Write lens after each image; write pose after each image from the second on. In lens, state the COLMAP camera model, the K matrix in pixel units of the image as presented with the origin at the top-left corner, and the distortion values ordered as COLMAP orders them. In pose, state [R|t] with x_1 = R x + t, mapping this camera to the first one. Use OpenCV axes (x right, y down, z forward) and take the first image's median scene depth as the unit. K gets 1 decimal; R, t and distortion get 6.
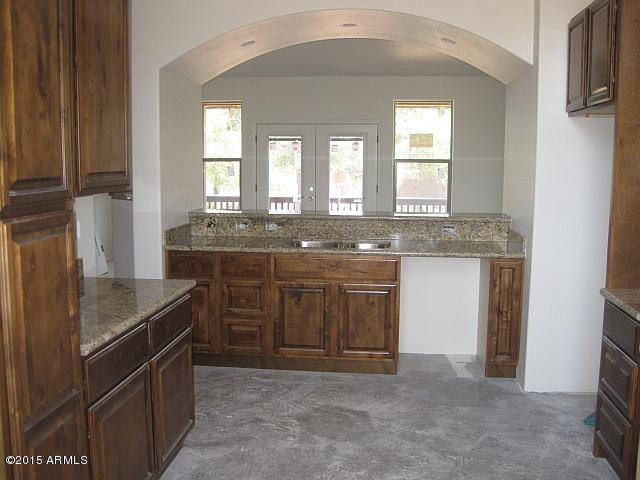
lens RADIAL K [[653.1, 0, 319.8], [0, 653.1, 240.8], [0, 0, 1]] dist [-0.107603, 0.000000]
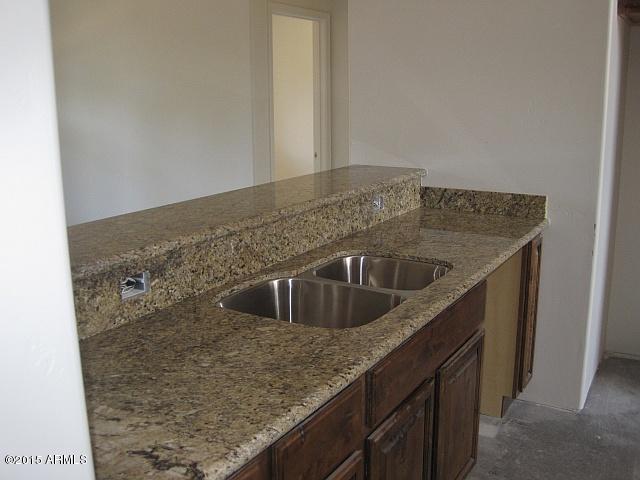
lens RADIAL K [[653.1, 0, 320.0], [0, 653.1, 239.4], [0, 0, 1]] dist [-0.107603, 0.000000]
pose [[0.423455, -0.212240, 0.880704, -0.322657], [0.129019, 0.976388, 0.173265, -0.090968], [-0.896683, 0.040258, 0.440839, 0.796124]]
